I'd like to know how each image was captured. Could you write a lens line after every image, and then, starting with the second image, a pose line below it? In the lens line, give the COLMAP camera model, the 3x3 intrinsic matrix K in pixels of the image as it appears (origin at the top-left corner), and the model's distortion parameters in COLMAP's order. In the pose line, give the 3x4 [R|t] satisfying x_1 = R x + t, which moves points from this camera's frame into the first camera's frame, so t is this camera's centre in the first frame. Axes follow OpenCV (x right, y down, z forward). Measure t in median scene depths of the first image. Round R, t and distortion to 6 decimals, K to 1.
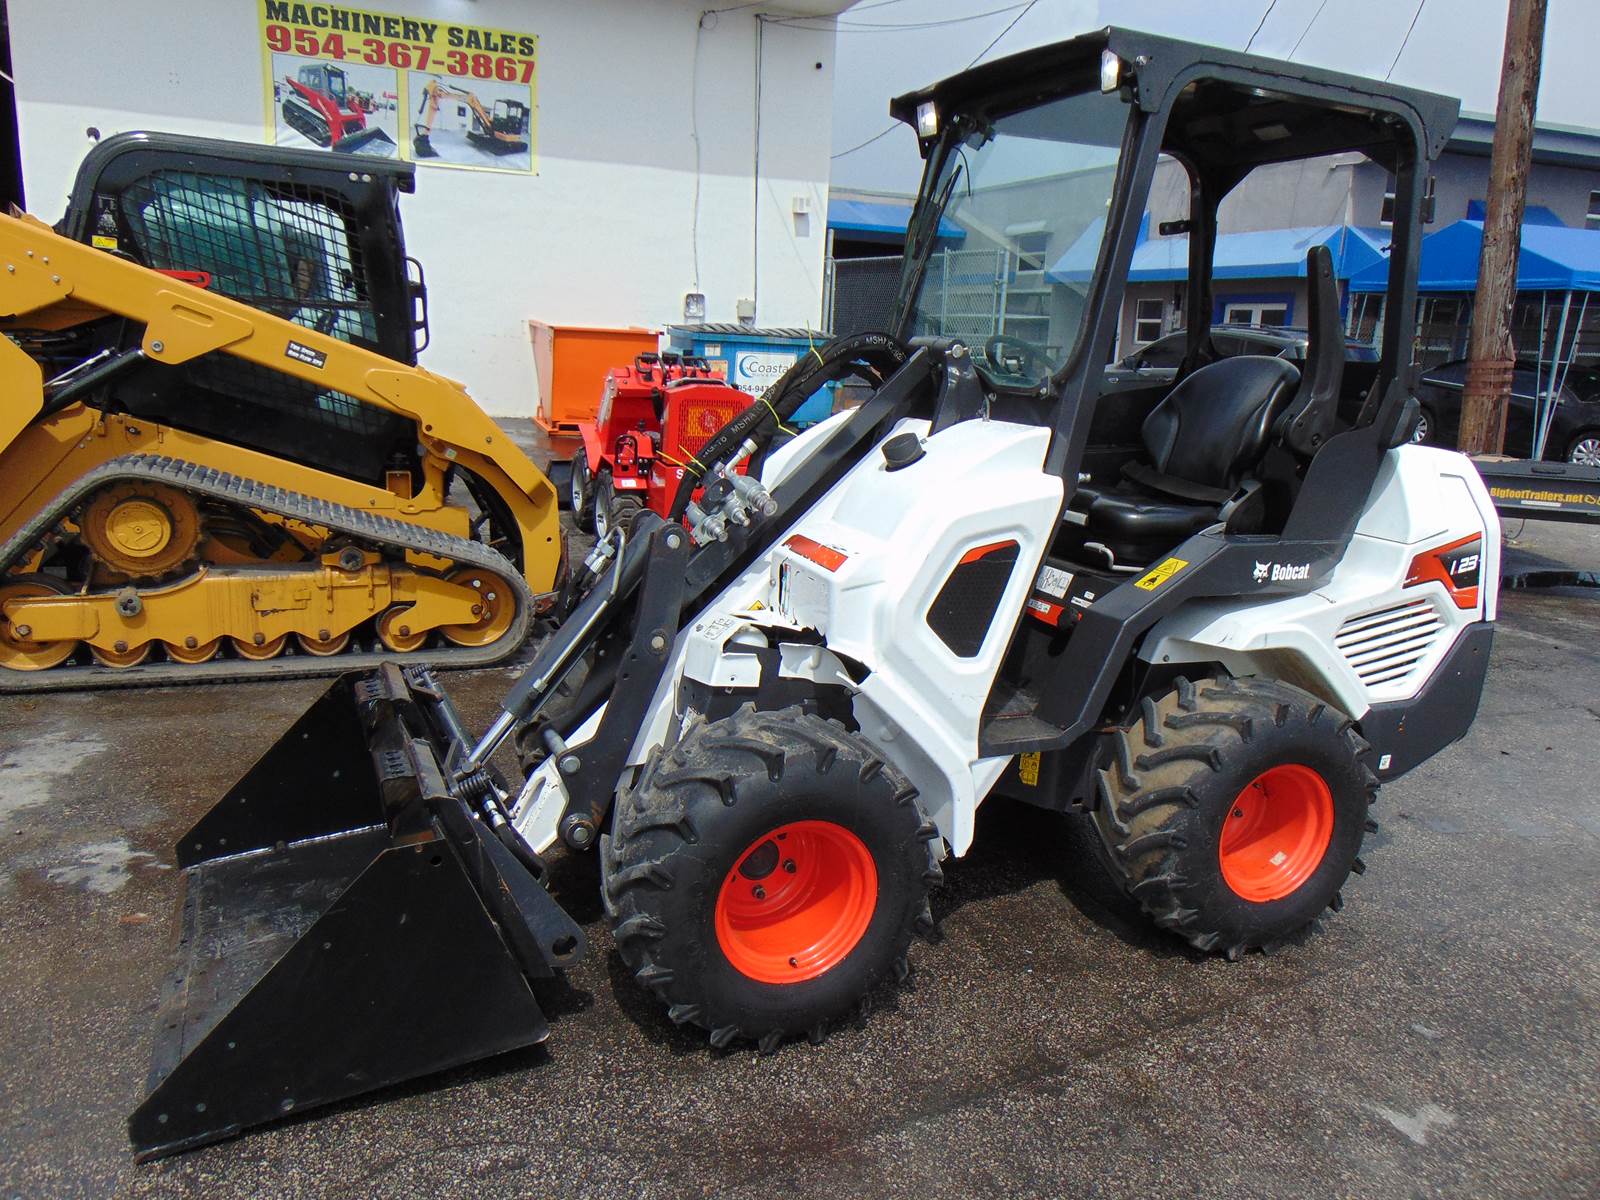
lens RADIAL K [[1185.7, 0, 810.5], [0, 1185.7, 593.7], [0, 0, 1]] dist [-0.003221, 0.029720]
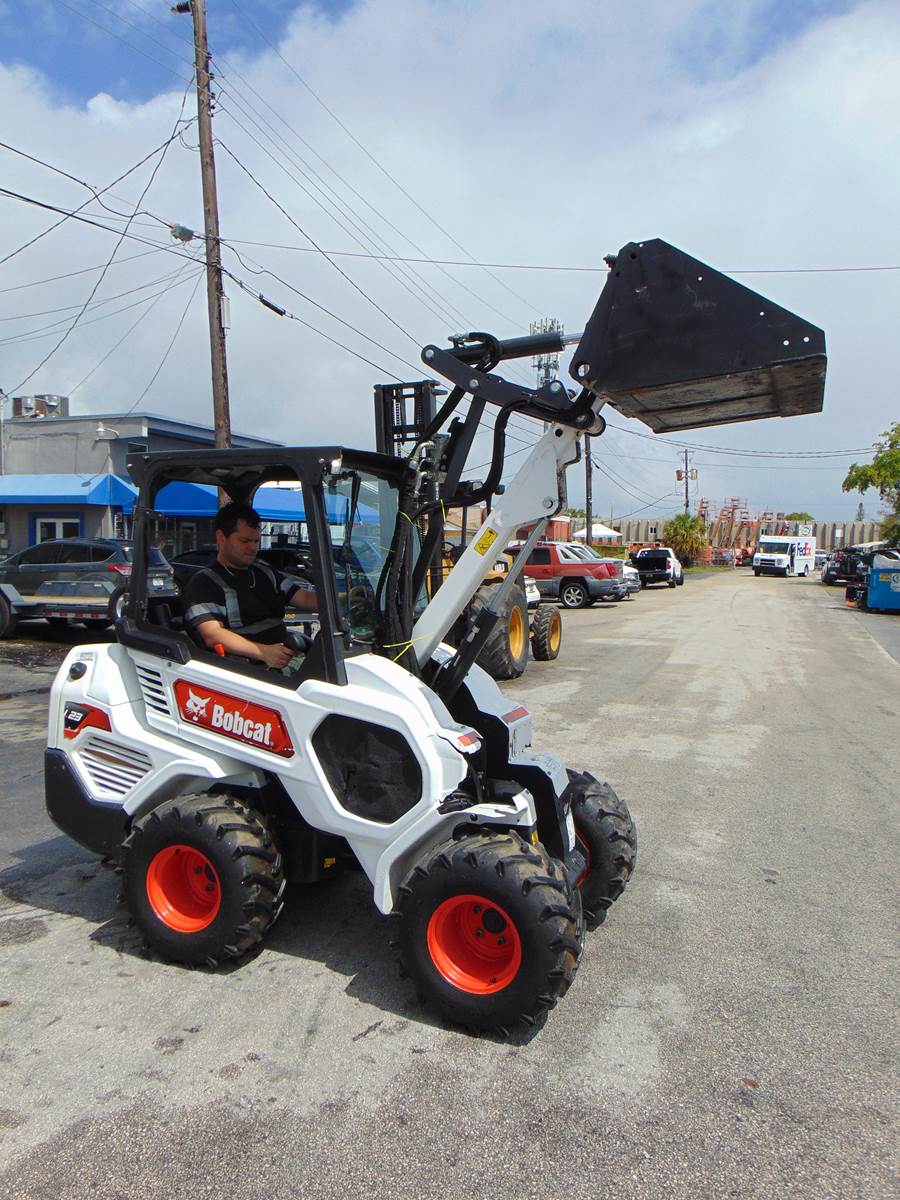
lens RADIAL K [[888.6, 0, 446.7], [0, 888.6, 609.2], [0, 0, 1]] dist [-0.002267, 0.029139]
pose [[0.673334, -0.079413, 0.735062, -0.802373], [0.166076, 0.985053, -0.045709, 0.078337], [-0.720445, 0.152854, 0.676458, -0.798612]]
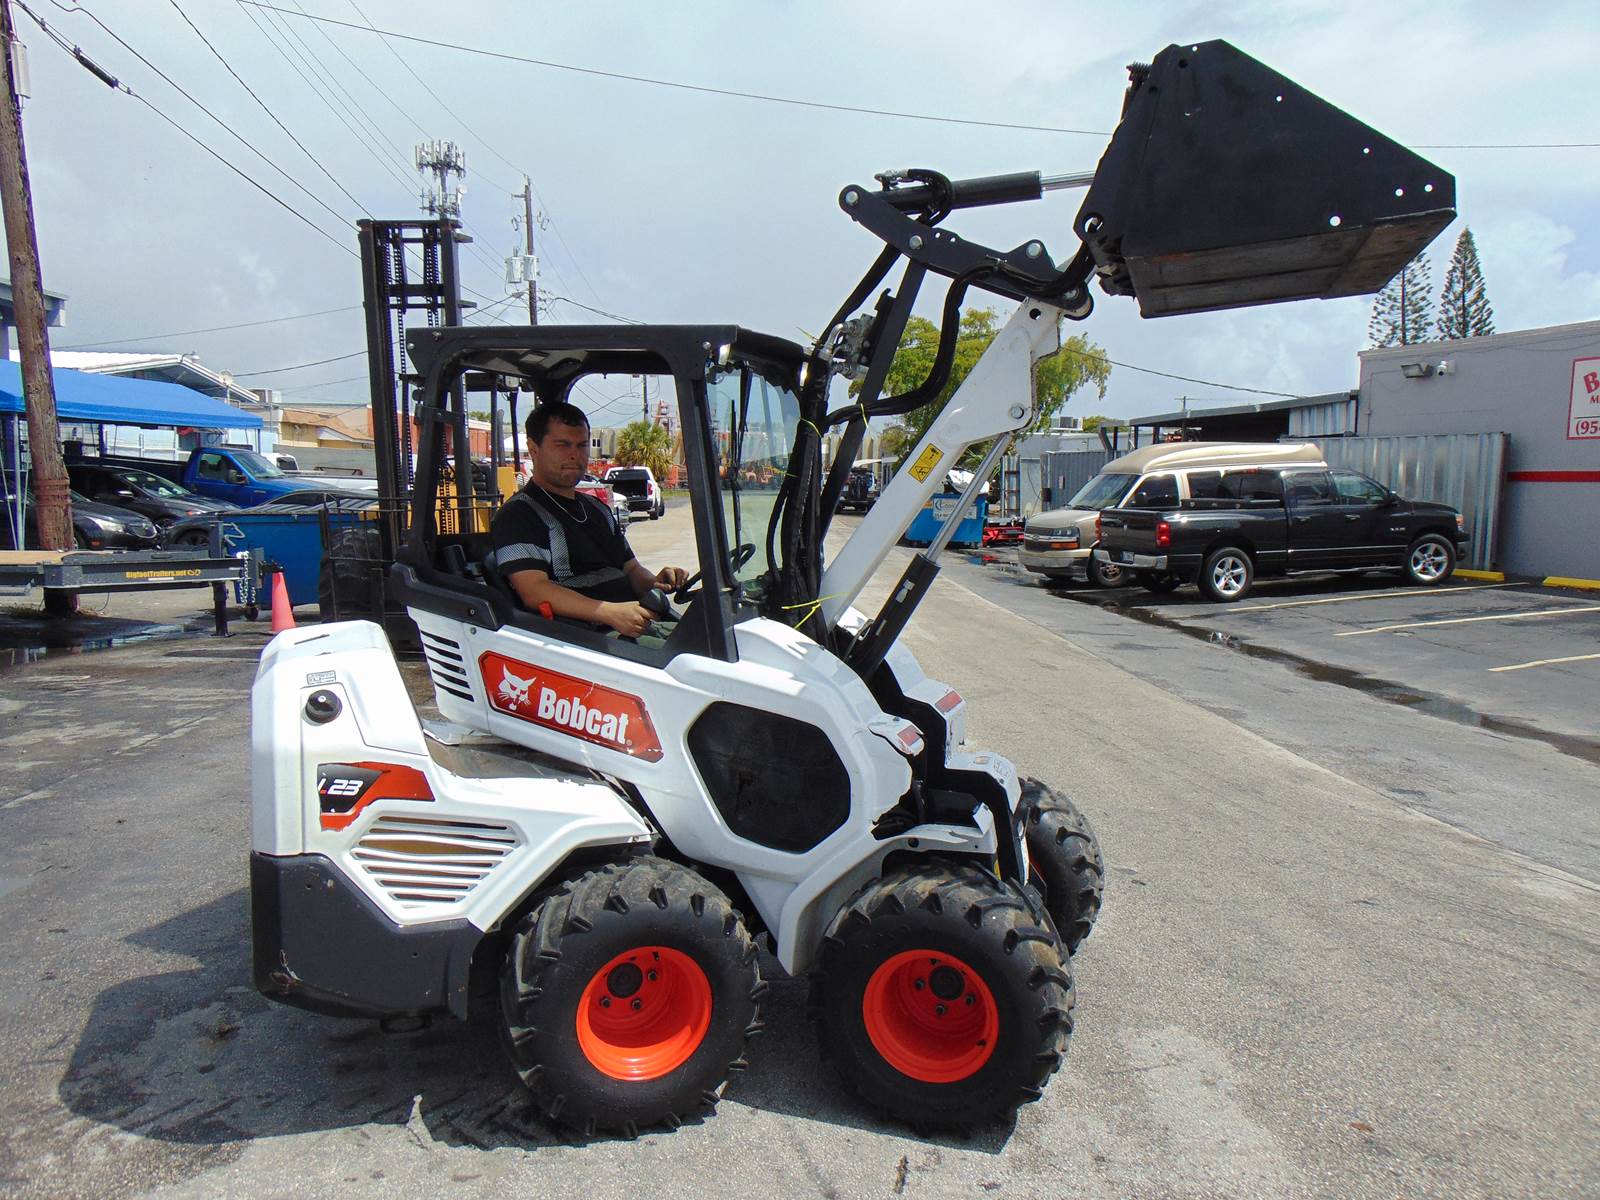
lens RADIAL K [[1185.7, 0, 796.7], [0, 1185.7, 609.6], [0, 0, 1]] dist [-0.003221, 0.029720]
pose [[0.327954, -0.140077, 0.934251, -0.937726], [0.193712, 0.977903, 0.078623, -0.001578], [-0.924620, 0.155191, 0.347842, -0.443993]]
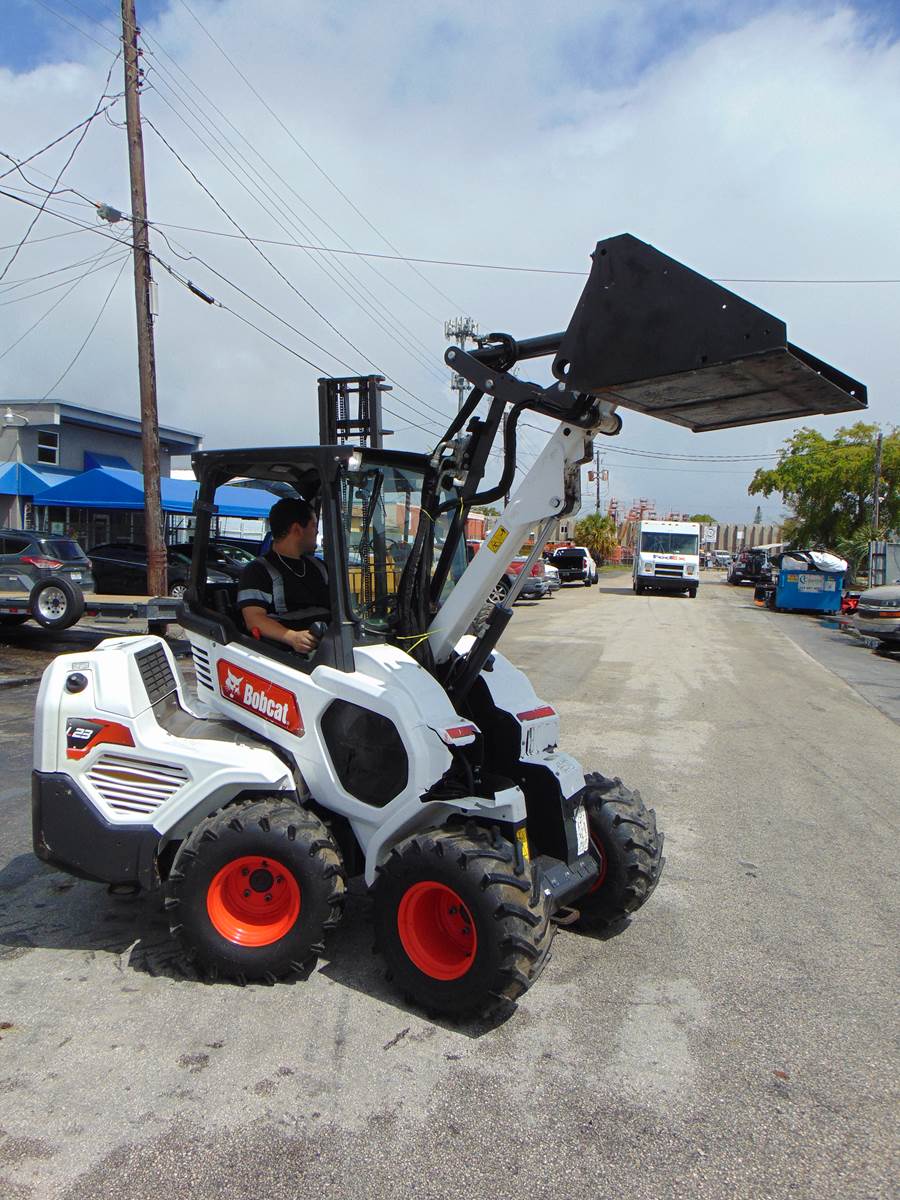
lens RADIAL K [[889.3, 0, 444.3], [0, 889.3, 608.3], [0, 0, 1]] dist [-0.003221, 0.029720]
pose [[0.598657, -0.077282, 0.797269, -0.855175], [0.163501, 0.986169, -0.027178, 0.060676], [-0.784141, 0.146625, 0.603012, -0.718451]]
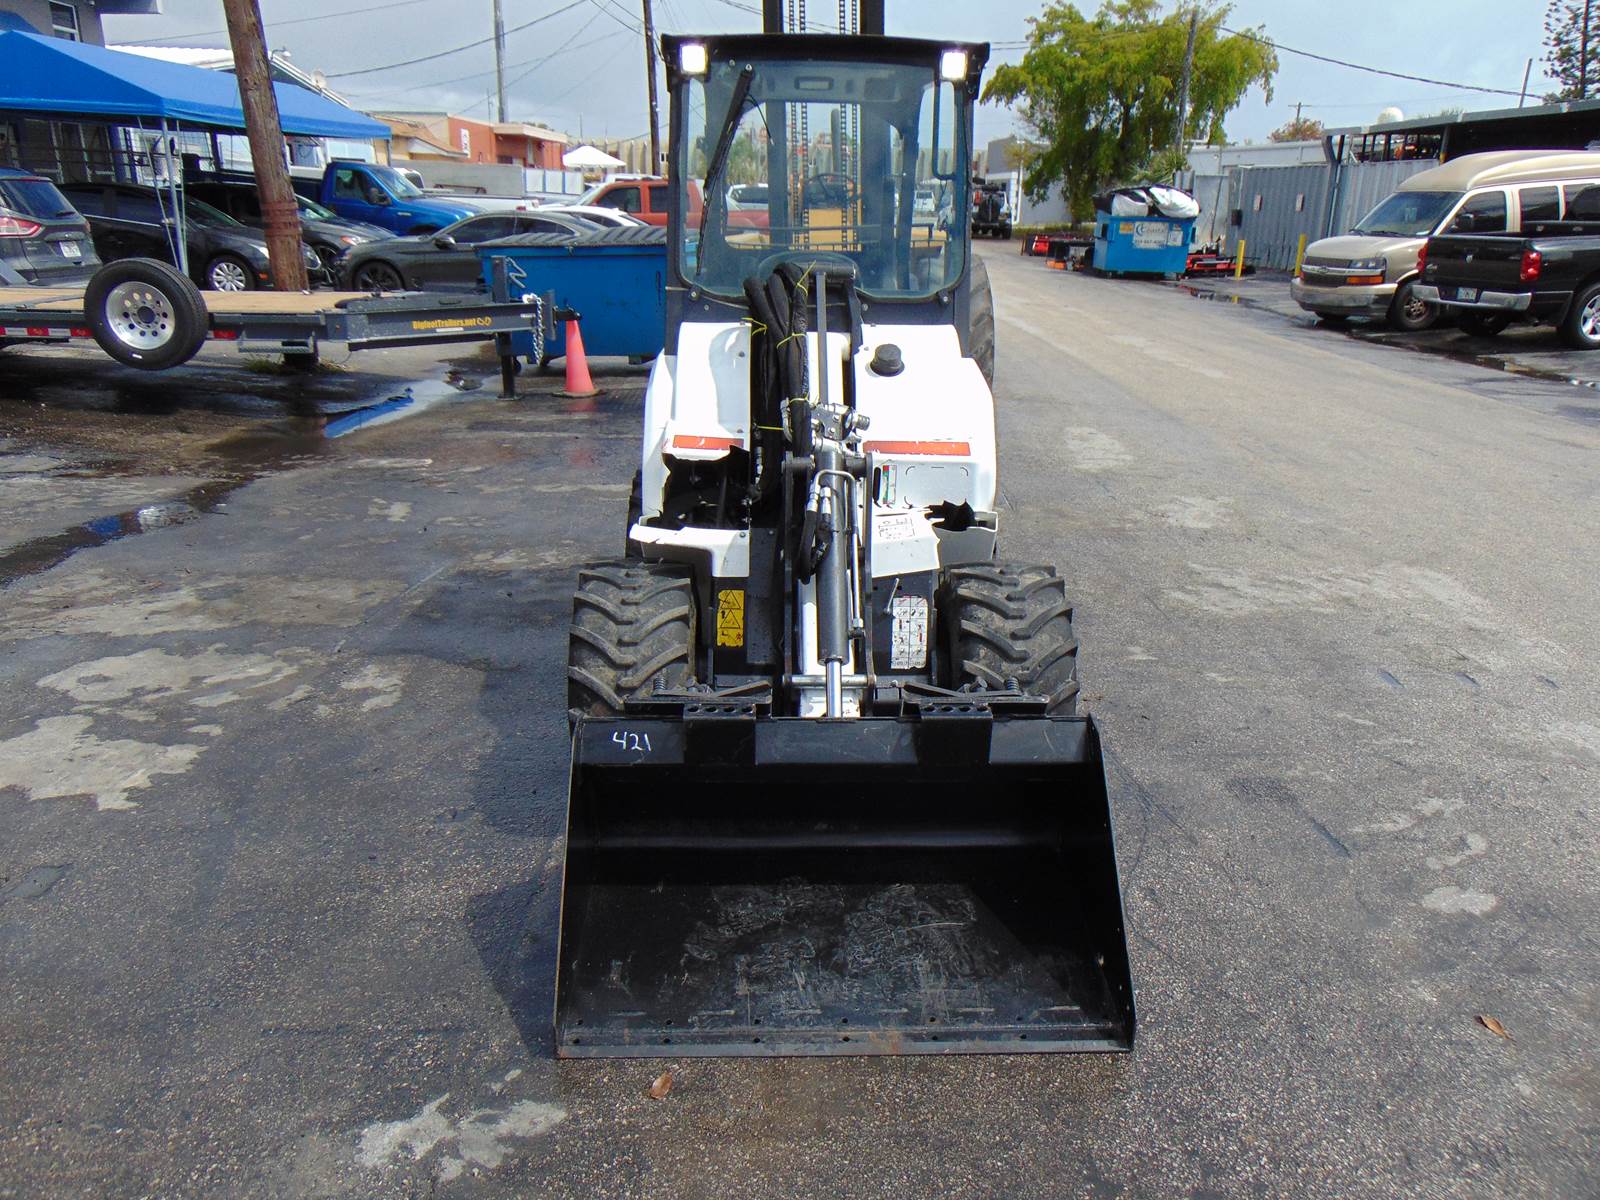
lens RADIAL K [[1185.7, 0, 807.7], [0, 1185.7, 589.9], [0, 0, 1]] dist [-0.003221, 0.029720]
pose [[0.354686, -0.328634, 0.875327, -0.740967], [0.192361, 0.941814, 0.275651, -0.159164], [-0.914984, 0.070609, 0.397265, 0.353263]]
